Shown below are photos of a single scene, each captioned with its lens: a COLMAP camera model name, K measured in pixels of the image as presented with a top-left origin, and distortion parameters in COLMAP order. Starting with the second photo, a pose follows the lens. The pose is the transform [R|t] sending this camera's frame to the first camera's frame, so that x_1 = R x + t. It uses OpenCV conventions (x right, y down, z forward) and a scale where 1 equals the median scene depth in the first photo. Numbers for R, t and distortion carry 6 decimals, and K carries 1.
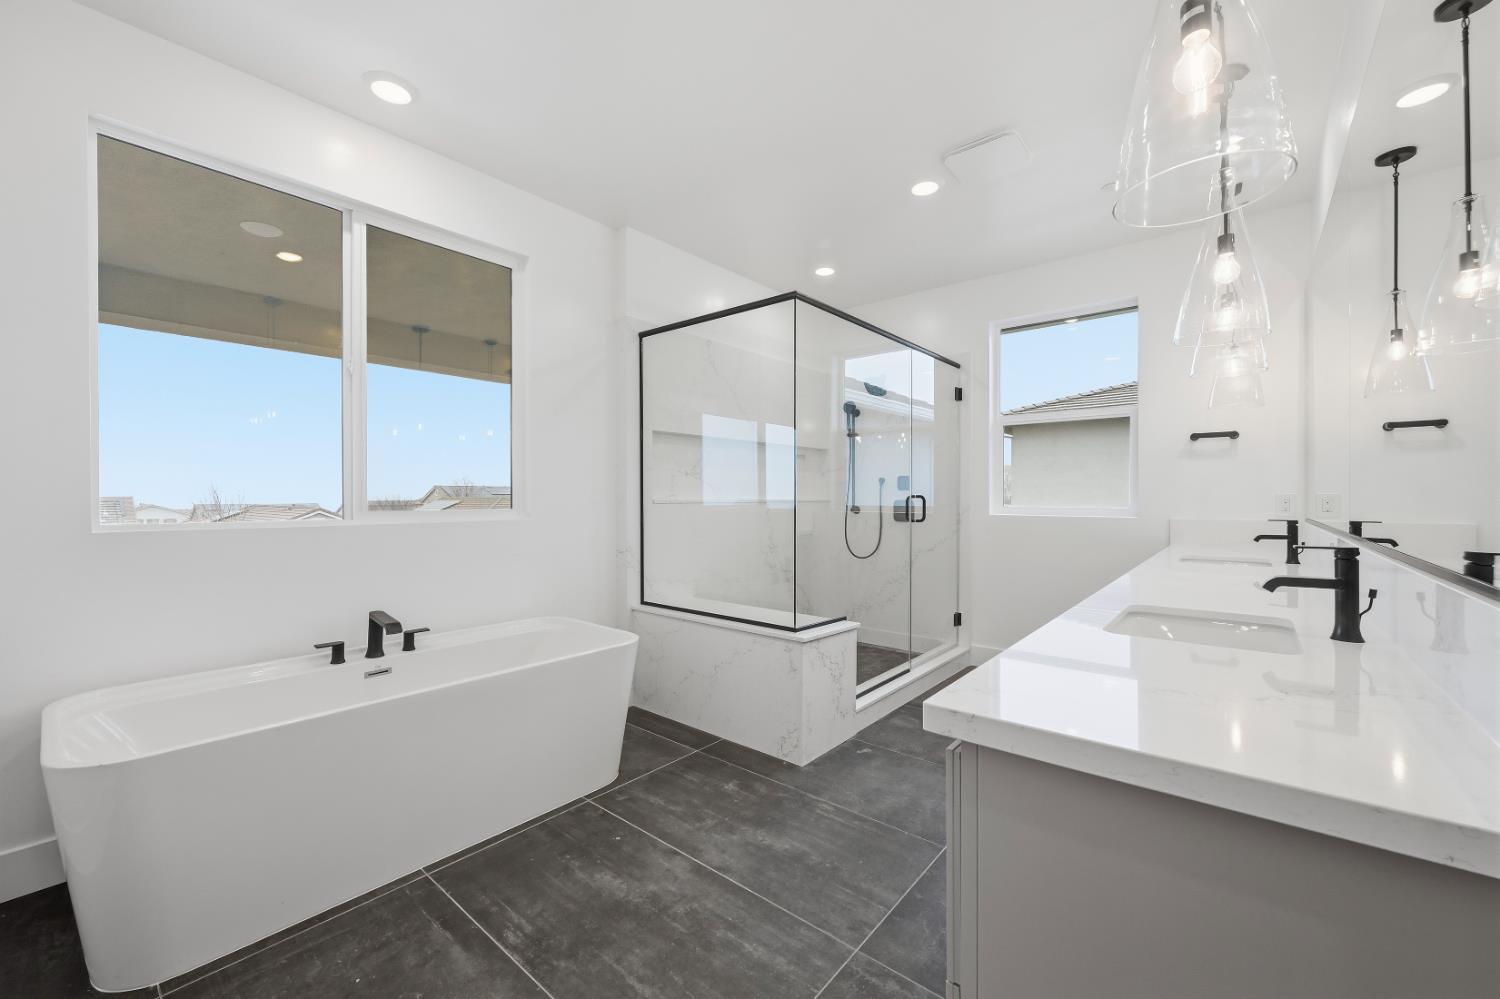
lens RADIAL K [[592.7, 0, 754.1], [0, 592.7, 500.9], [0, 0, 1]] dist [-0.003122, -0.000206]
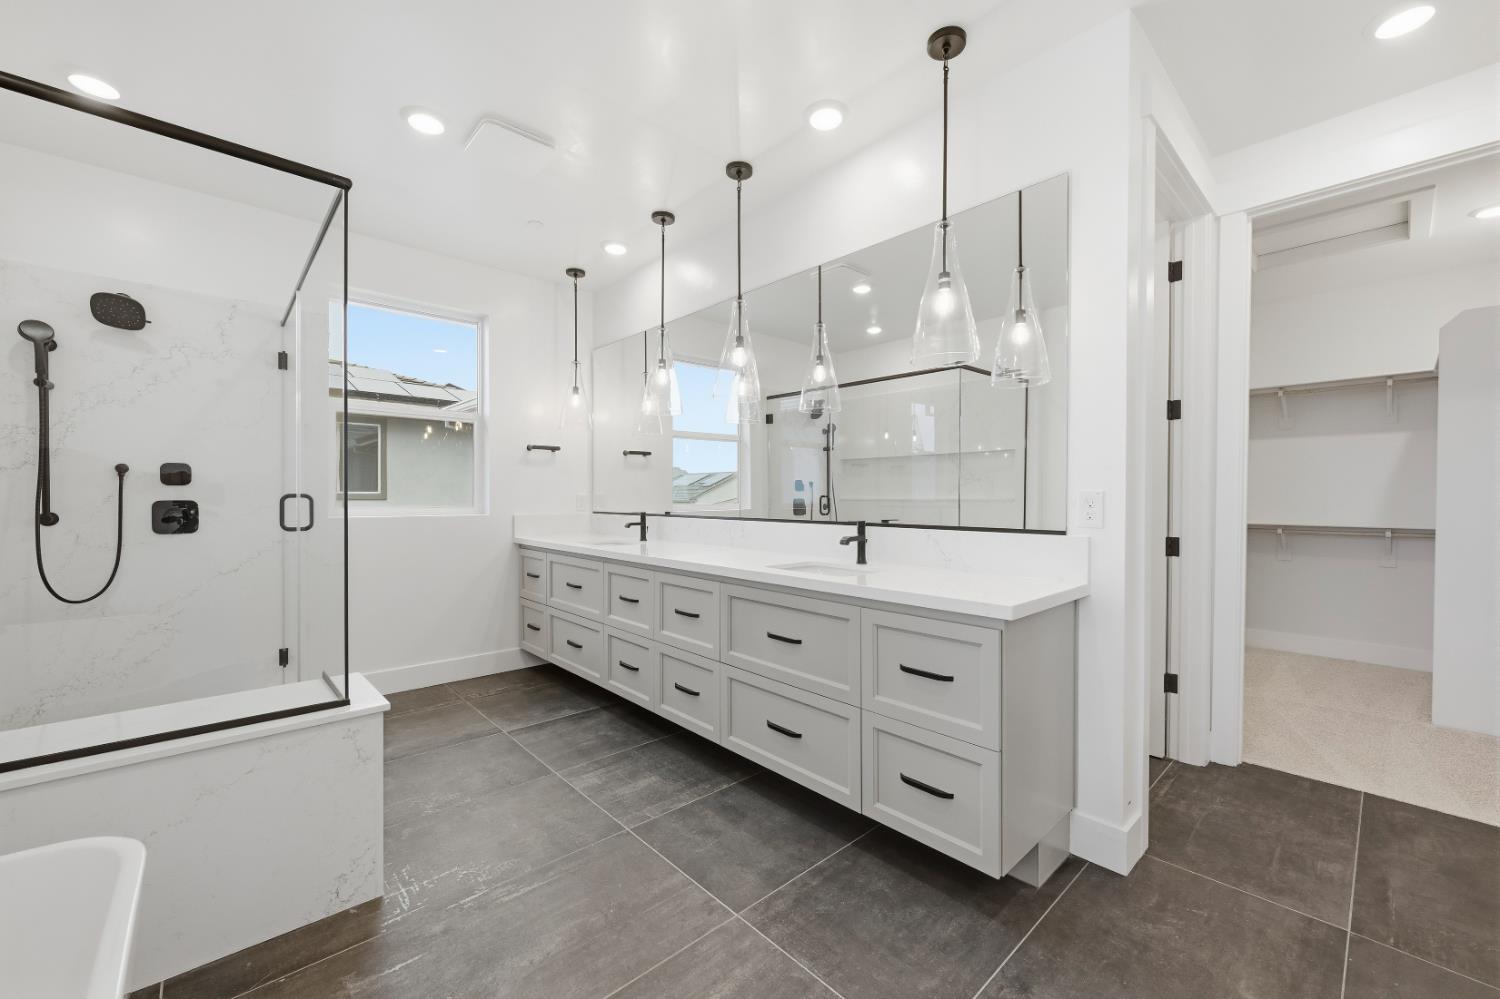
lens RADIAL K [[592.7, 0, 754.1], [0, 592.7, 500.9], [0, 0, 1]] dist [-0.003122, -0.000206]
pose [[0.130236, -0.006878, 0.991459, -0.703137], [0.004220, 0.999971, 0.006383, -0.006437], [-0.991474, 0.003352, 0.130261, 0.648369]]
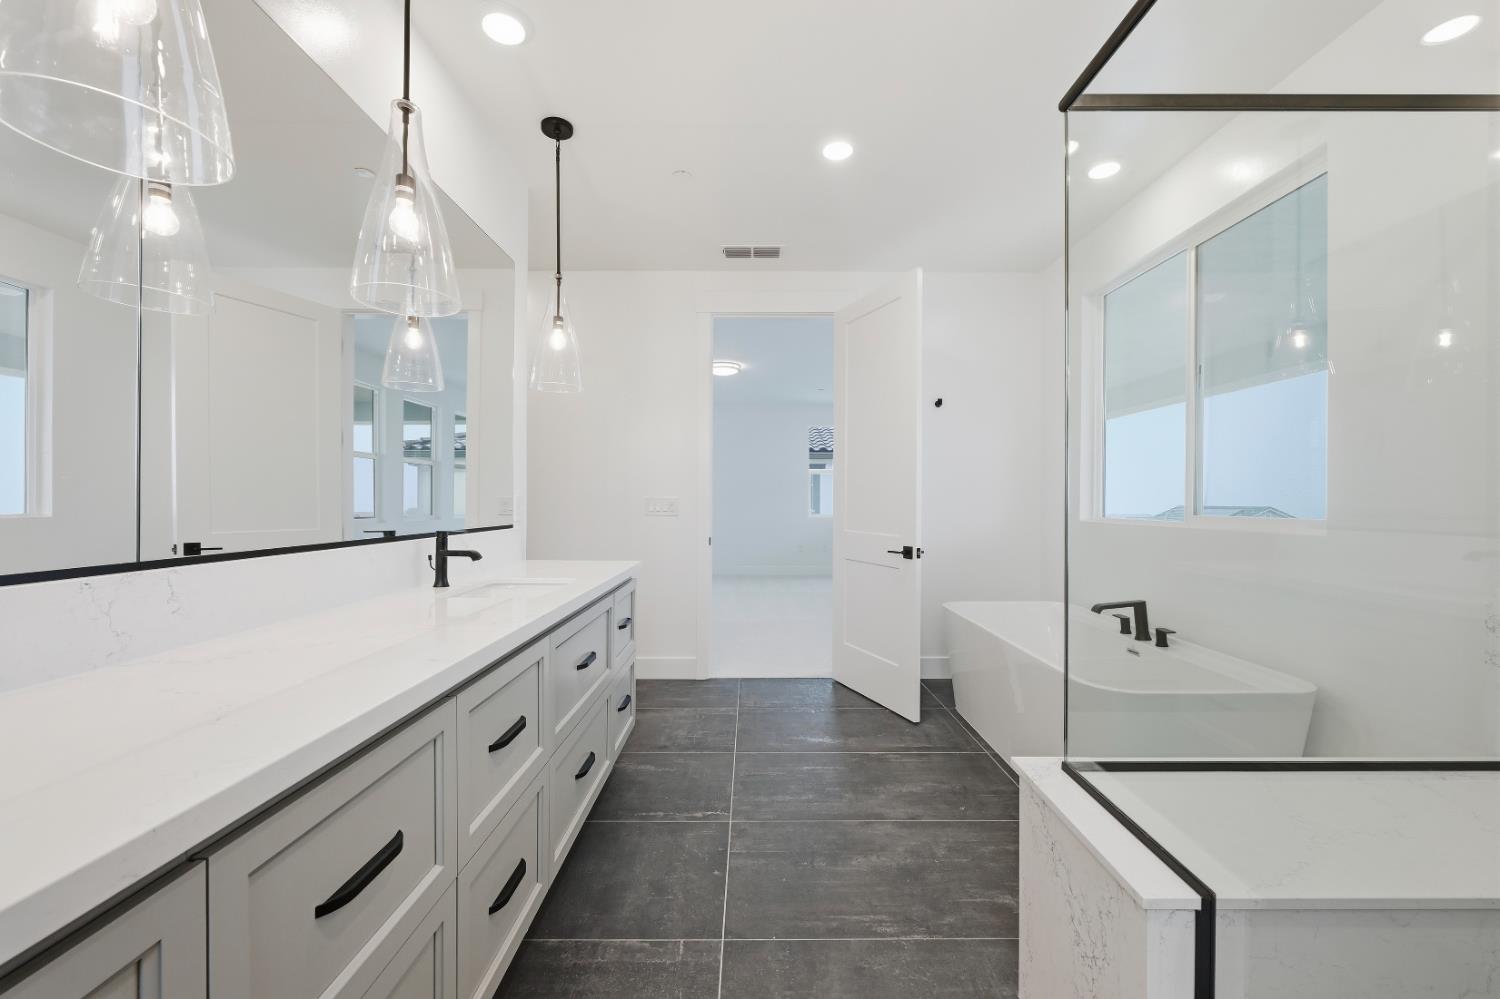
lens RADIAL K [[592.7, 0, 754.1], [0, 592.7, 500.9], [0, 0, 1]] dist [-0.003122, -0.000206]
pose [[-0.767541, -0.002212, -0.640996, 0.817893], [-0.006697, 0.999967, 0.004569, -0.011052], [0.640965, 0.007799, -0.767530, 1.664685]]
